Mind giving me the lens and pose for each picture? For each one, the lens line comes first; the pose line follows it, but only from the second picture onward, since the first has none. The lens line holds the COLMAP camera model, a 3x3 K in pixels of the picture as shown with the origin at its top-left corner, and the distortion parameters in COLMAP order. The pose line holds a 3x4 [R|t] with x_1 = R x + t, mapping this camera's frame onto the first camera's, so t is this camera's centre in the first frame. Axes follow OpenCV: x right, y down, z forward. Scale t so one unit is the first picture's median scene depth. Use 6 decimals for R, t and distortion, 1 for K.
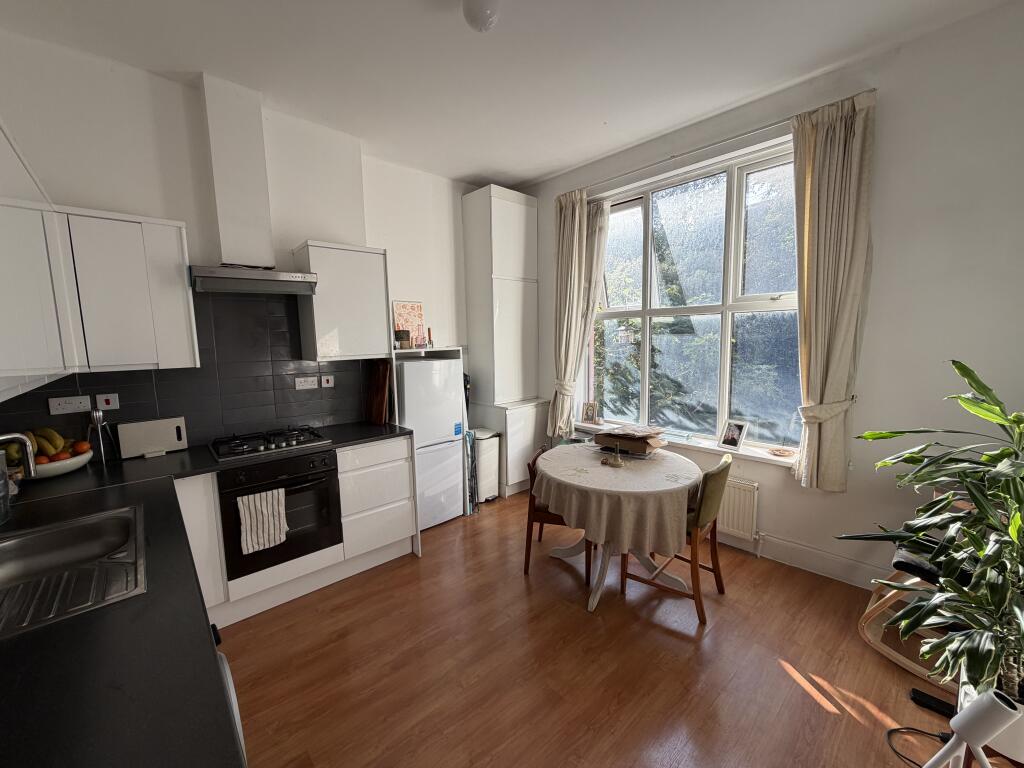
lens RADIAL K [[408.8, 0, 510.0], [0, 408.8, 384.5], [0, 0, 1]] dist [-0.001017, -0.001321]
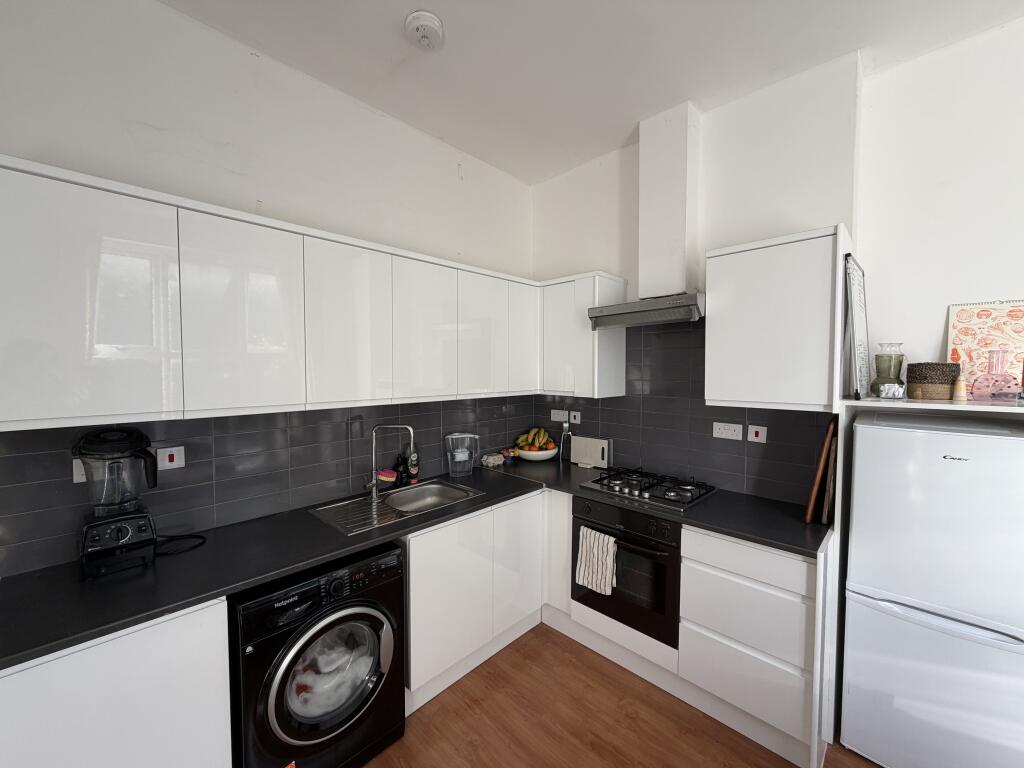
lens RADIAL K [[408.8, 0, 510.2], [0, 408.8, 384.8], [0, 0, 1]] dist [-0.001017, -0.001321]
pose [[0.062008, 0.059074, -0.996326, 0.285376], [-0.118097, 0.991668, 0.051448, -0.094156], [0.991064, 0.114473, 0.068468, 0.603147]]
